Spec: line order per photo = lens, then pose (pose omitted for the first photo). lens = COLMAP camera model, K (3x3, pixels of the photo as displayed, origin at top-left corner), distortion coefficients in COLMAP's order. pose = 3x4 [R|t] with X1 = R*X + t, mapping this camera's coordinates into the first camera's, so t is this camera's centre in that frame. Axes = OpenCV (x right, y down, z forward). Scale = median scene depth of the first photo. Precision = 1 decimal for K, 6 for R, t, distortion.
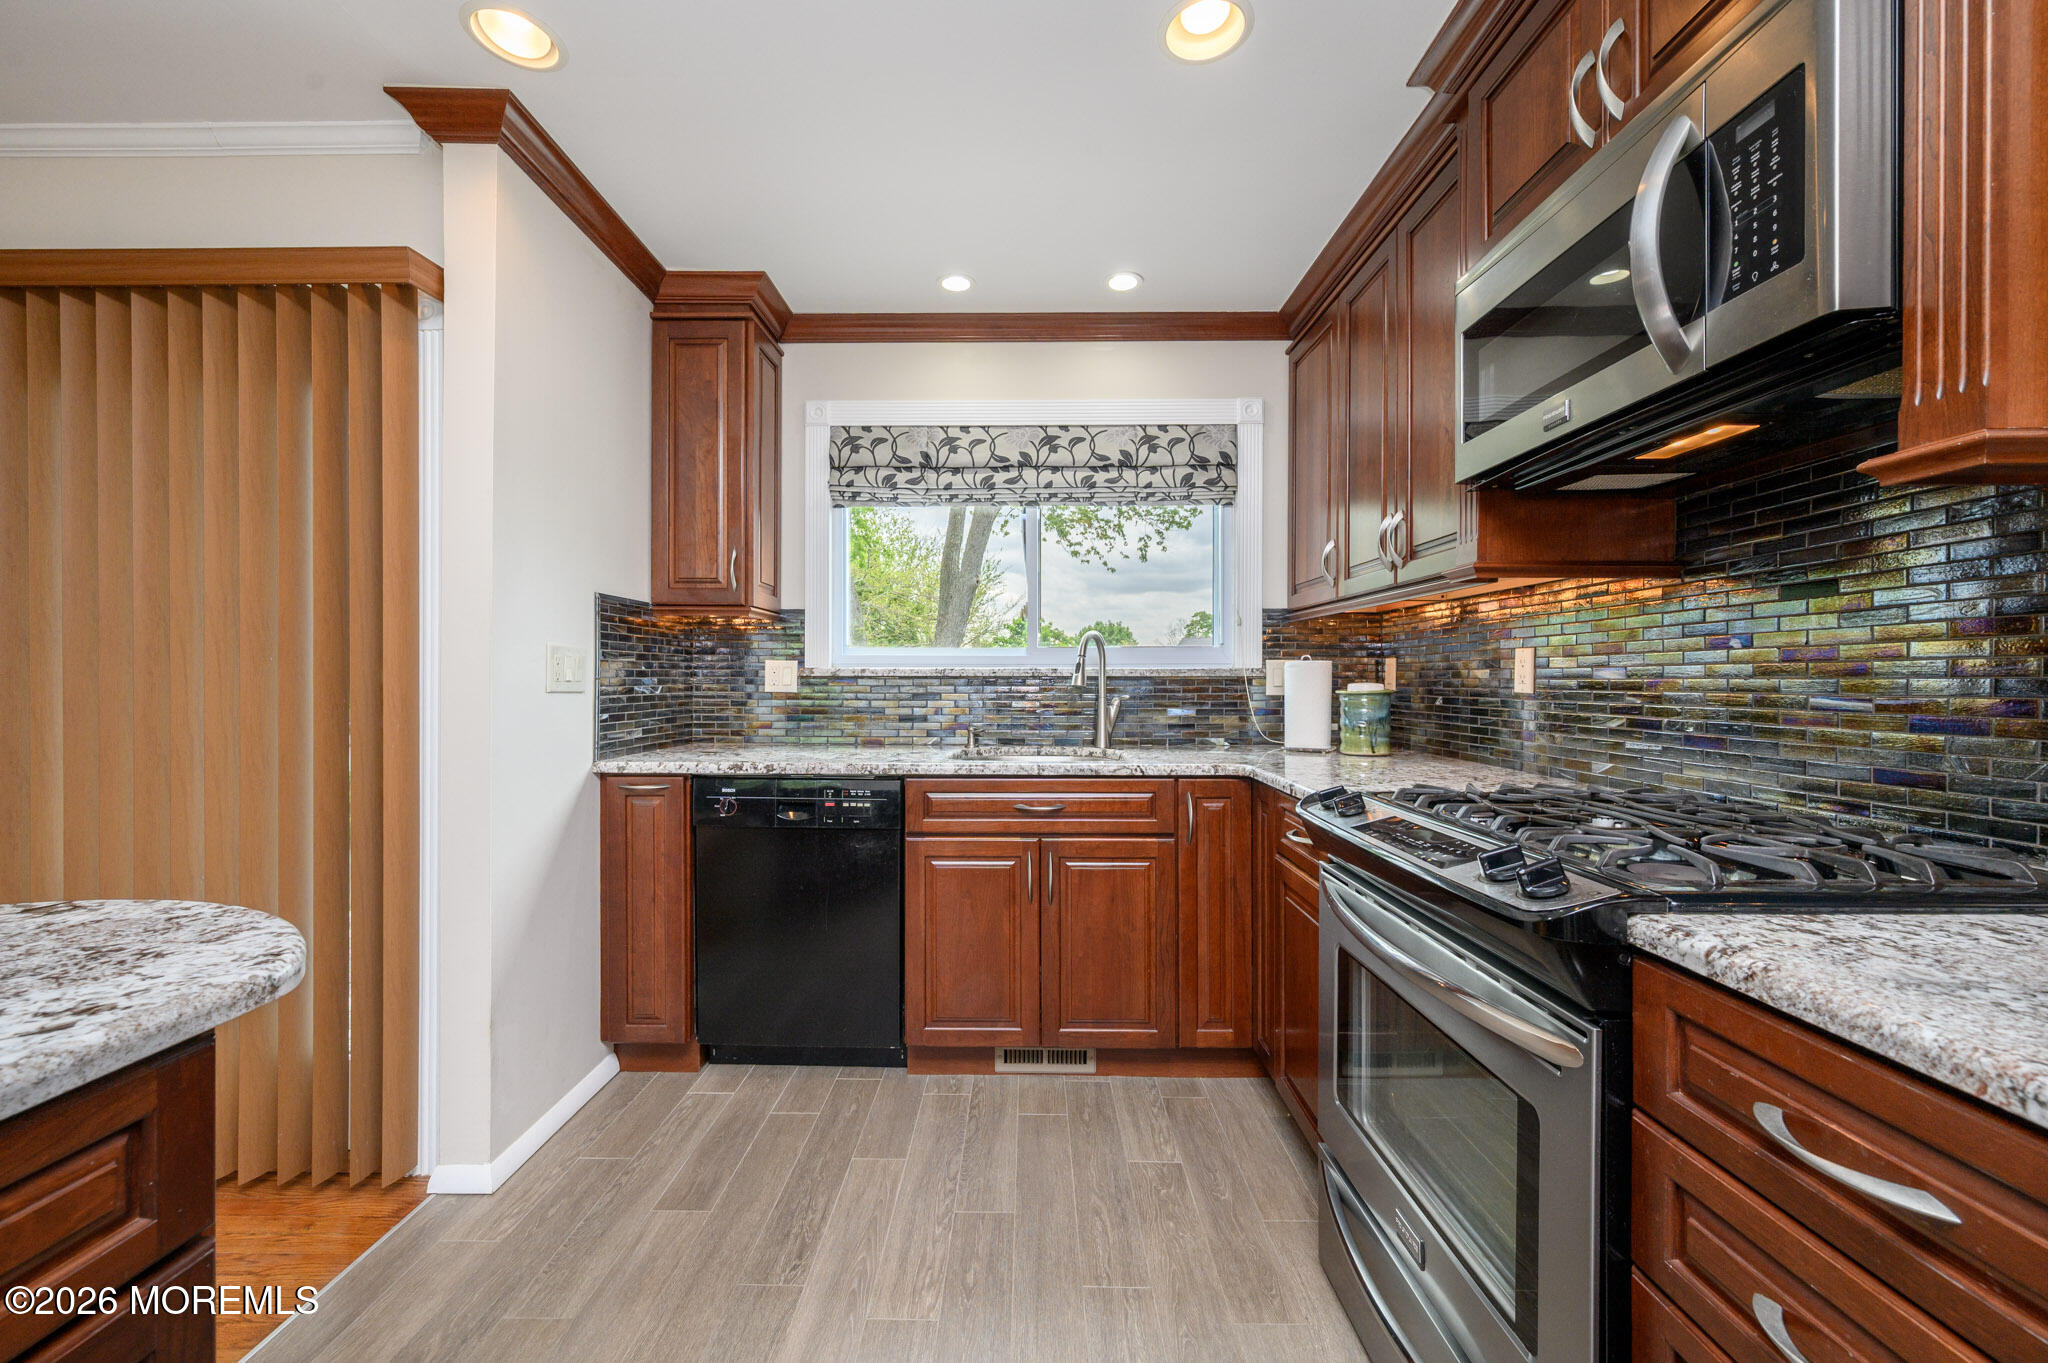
lens RADIAL K [[806.6, 0, 1005.5], [0, 806.6, 679.5], [0, 0, 1]] dist [0.000515, 0.000097]
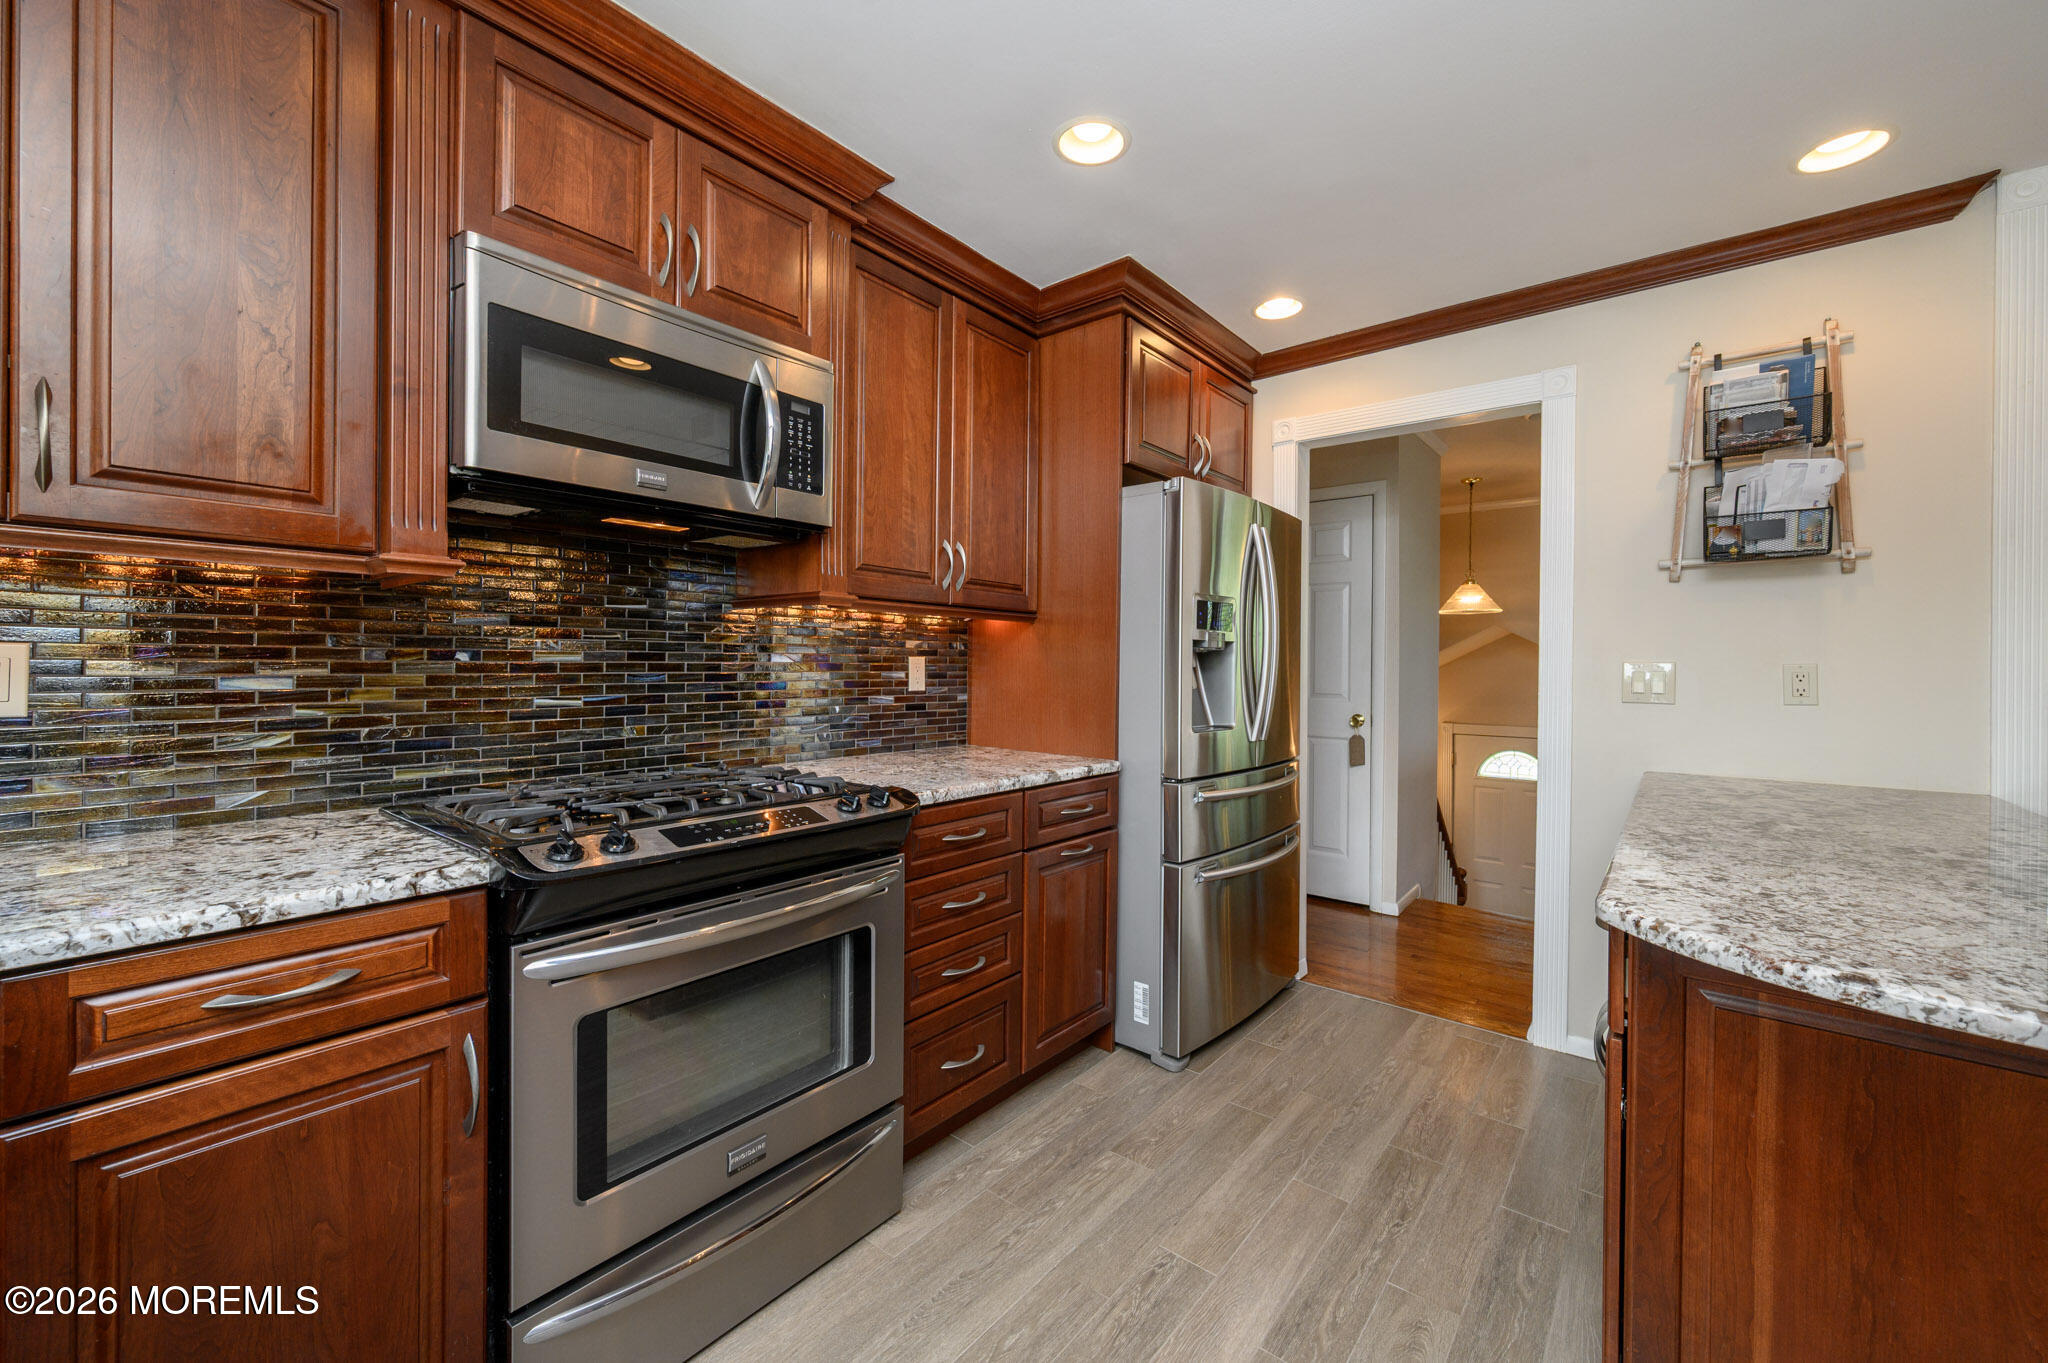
lens RADIAL K [[806.6, 0, 1025.2], [0, 806.6, 670.2], [0, 0, 1]] dist [0.000515, 0.000097]
pose [[-0.783061, -0.012459, 0.621820, -0.263574], [-0.008011, 0.999918, 0.009946, -0.023534], [-0.621893, 0.002807, -0.783097, 0.775251]]
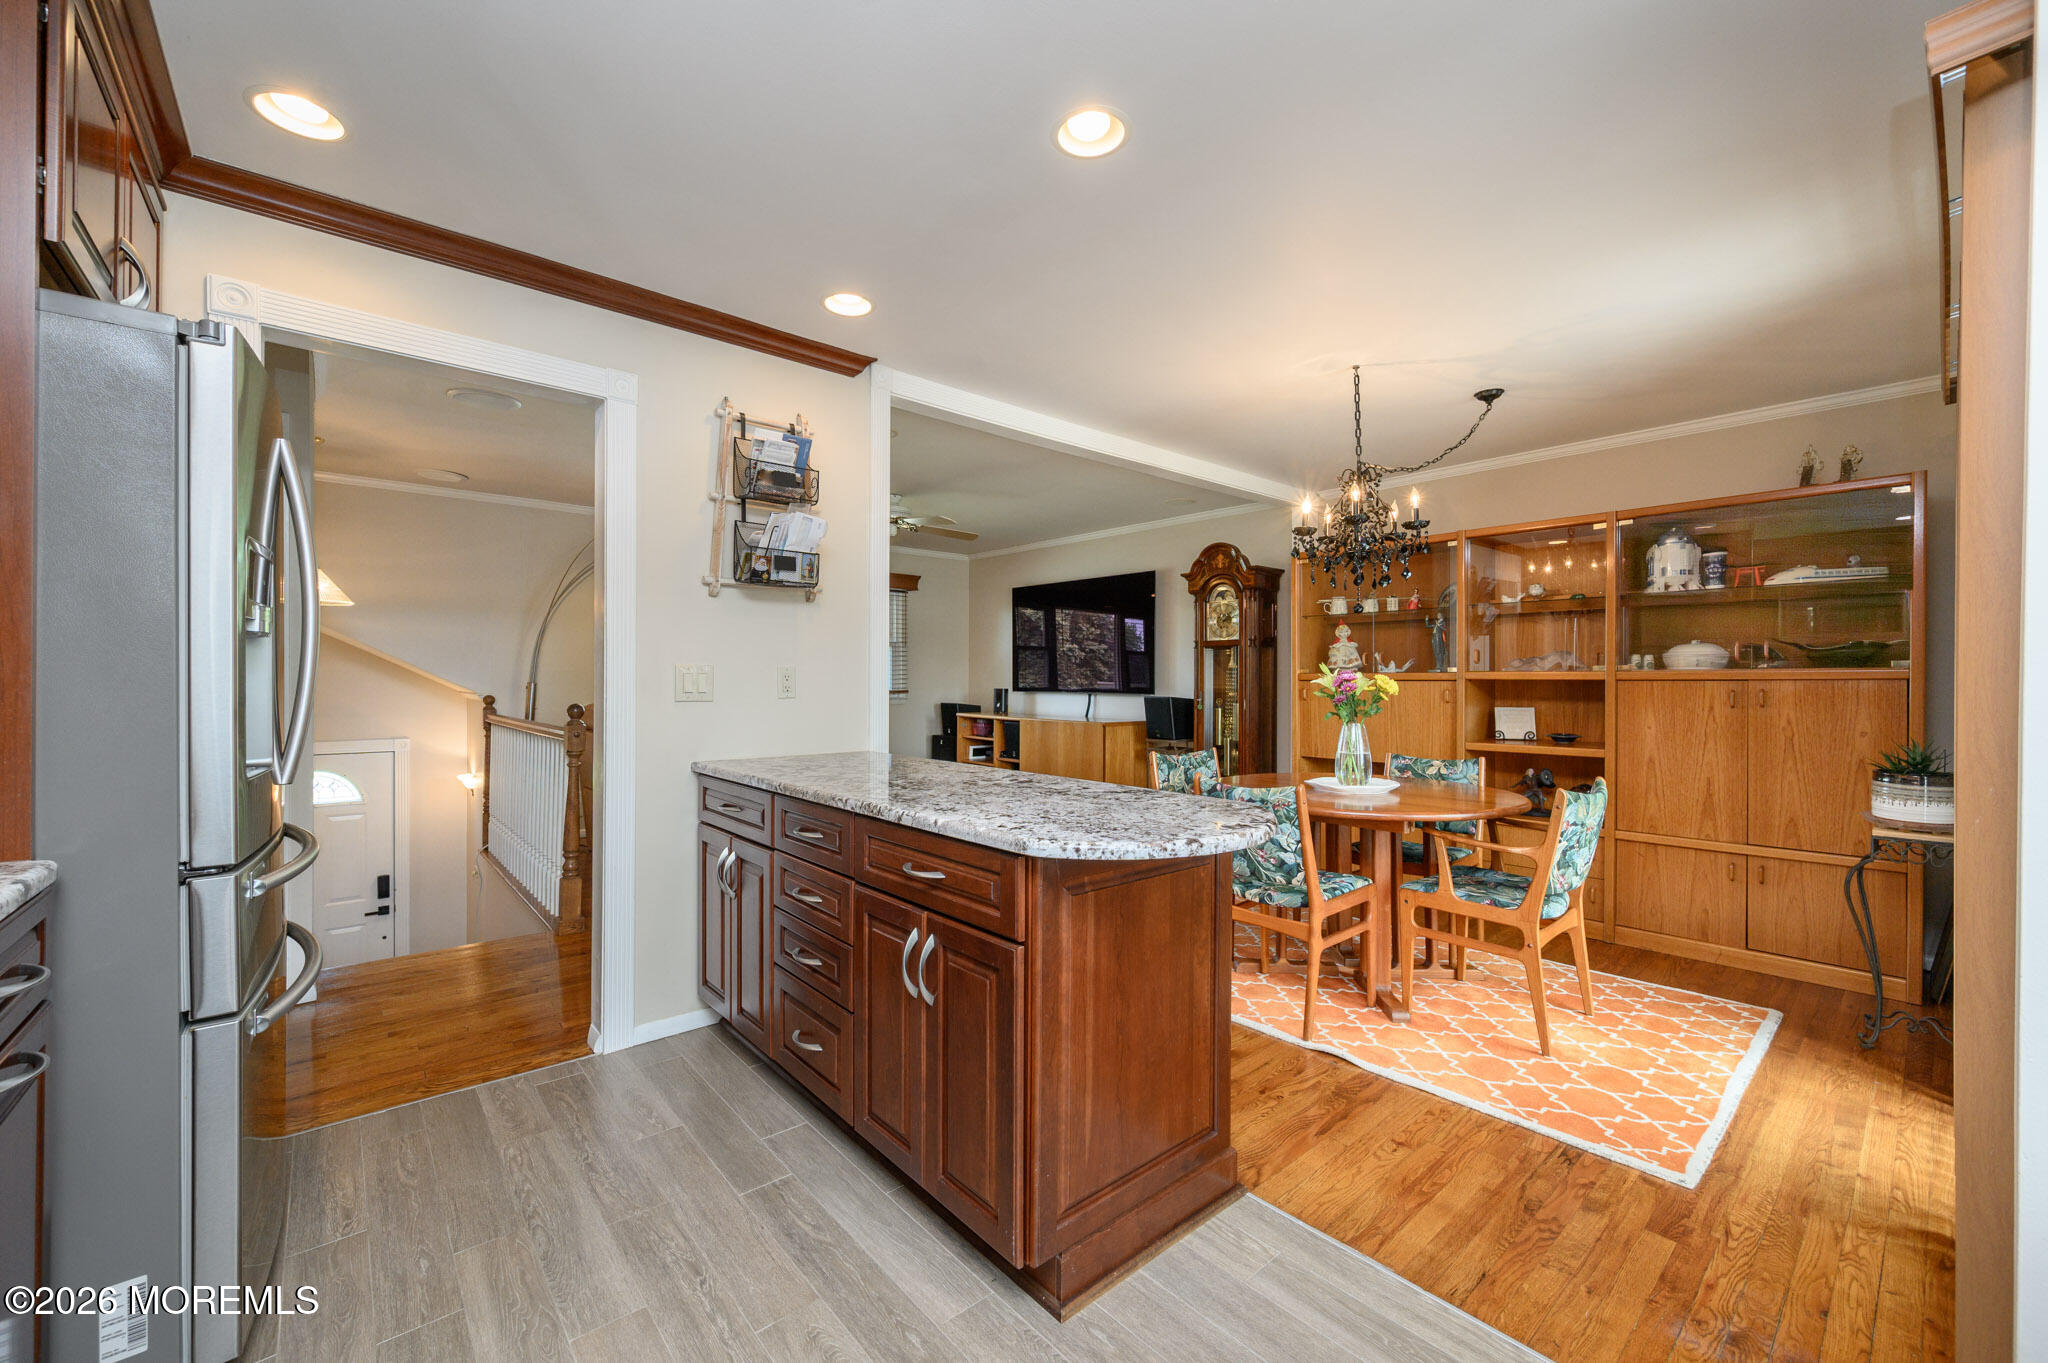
lens RADIAL K [[806.6, 0, 1025.4], [0, 806.6, 683.7], [0, 0, 1]] dist [0.000515, 0.000097]
pose [[-0.745044, -0.002430, -0.667011, 0.130852], [-0.008458, 0.999947, 0.005805, -0.014772], [0.666962, 0.009966, -0.745025, 0.669189]]
